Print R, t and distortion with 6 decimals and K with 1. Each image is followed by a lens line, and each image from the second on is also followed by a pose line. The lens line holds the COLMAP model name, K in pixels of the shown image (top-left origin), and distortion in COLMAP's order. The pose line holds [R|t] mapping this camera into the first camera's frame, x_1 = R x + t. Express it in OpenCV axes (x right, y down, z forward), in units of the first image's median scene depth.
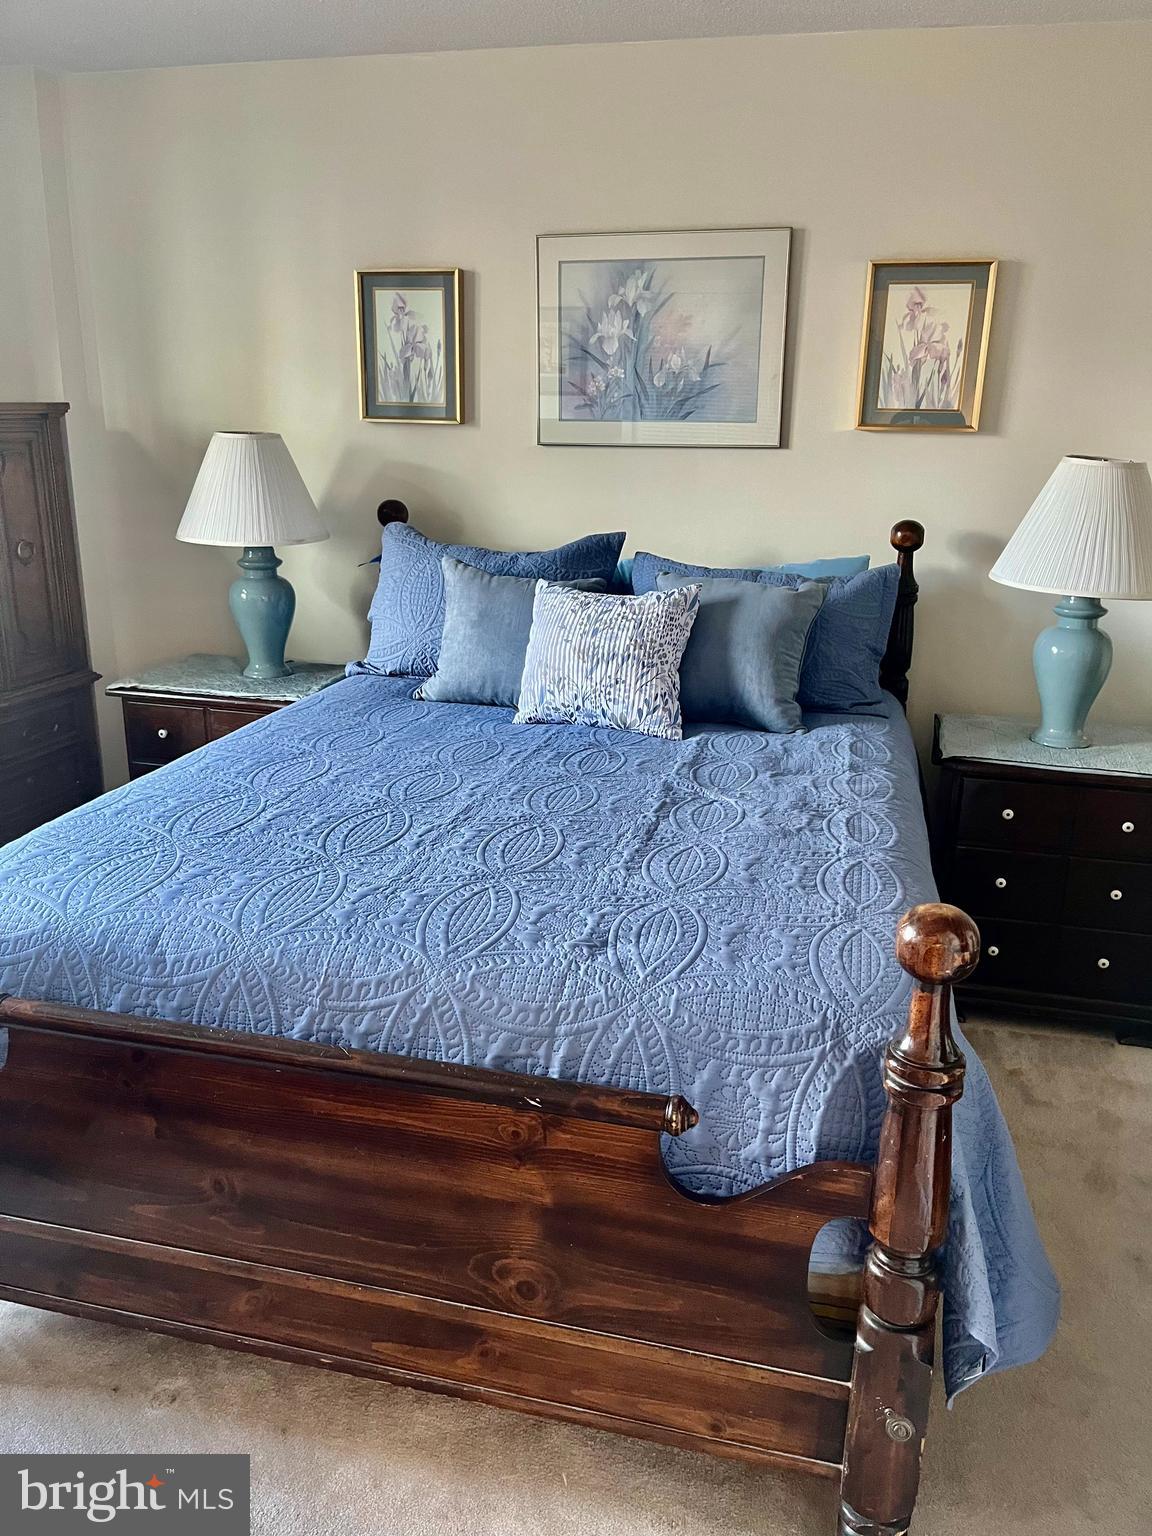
lens RADIAL K [[1194.5, 0, 581.9], [0, 1194.5, 775.2], [0, 0, 1]] dist [0.057342, -0.020368]
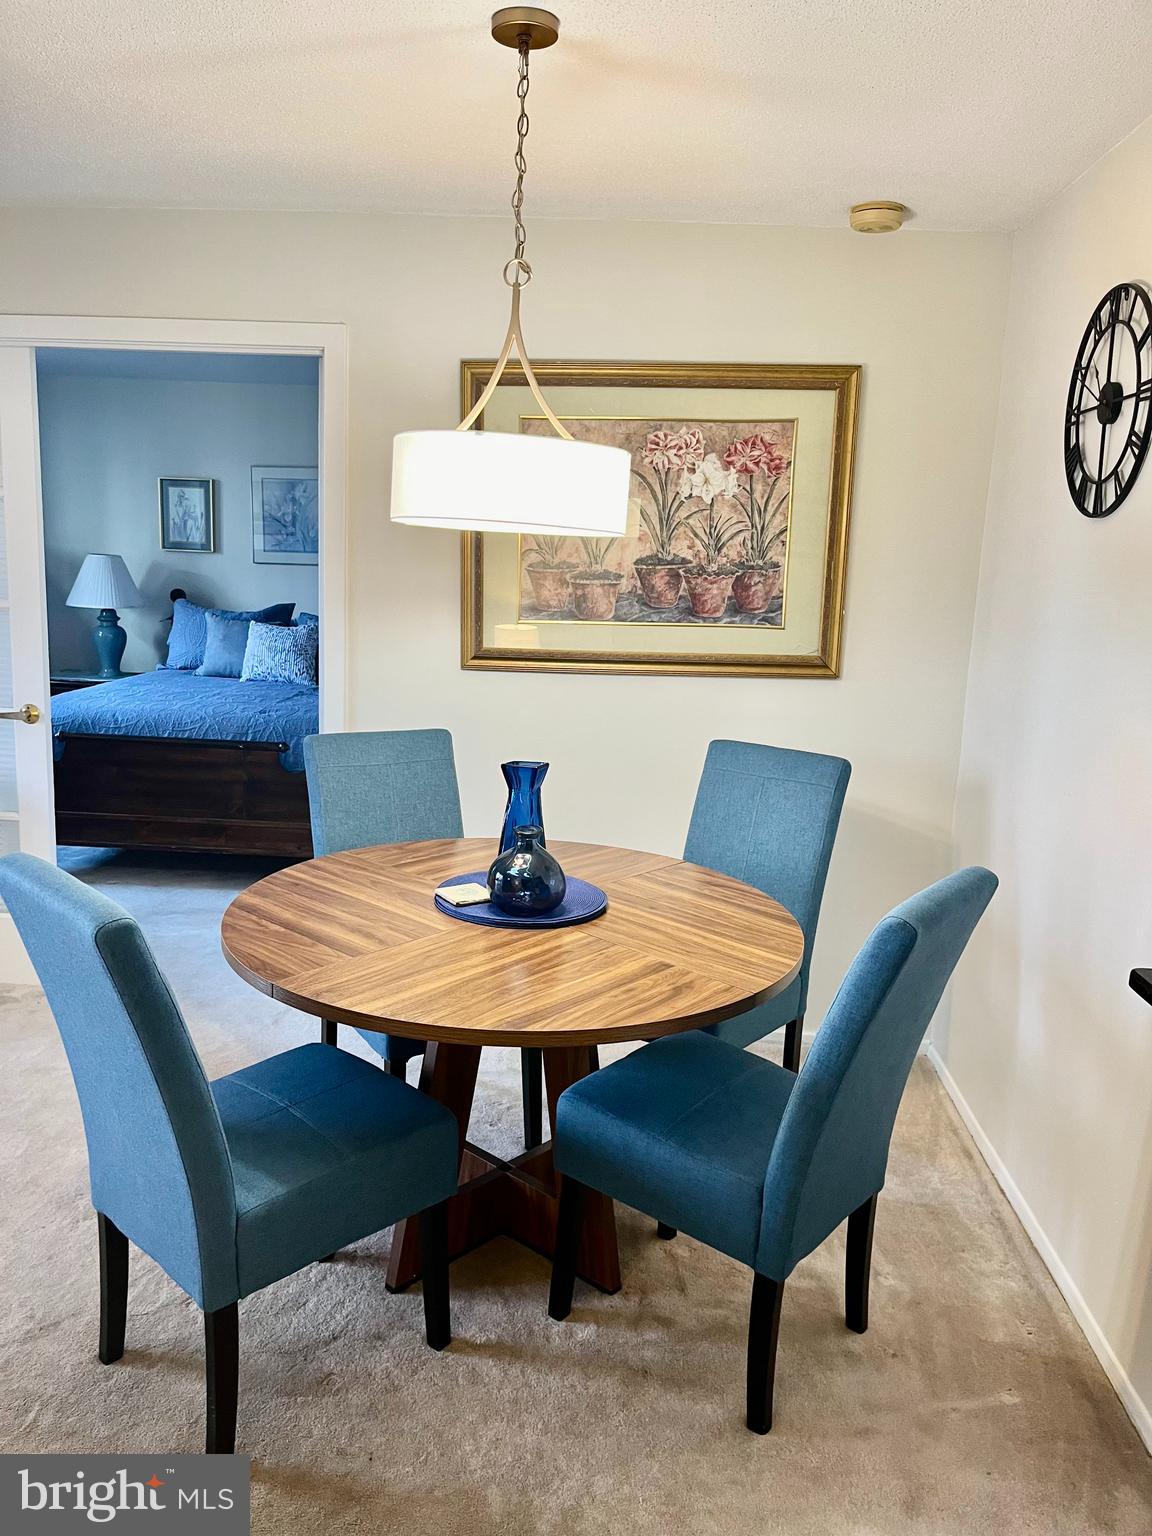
lens RADIAL K [[1194.5, 0, 570.2], [0, 1194.5, 779.4], [0, 0, 1]] dist [0.057342, -0.020368]
pose [[0.981535, -0.018553, 0.190380, 0.101829], [0.038390, 0.994141, -0.101043, 0.332727], [-0.187390, 0.106486, 0.976497, -1.106083]]
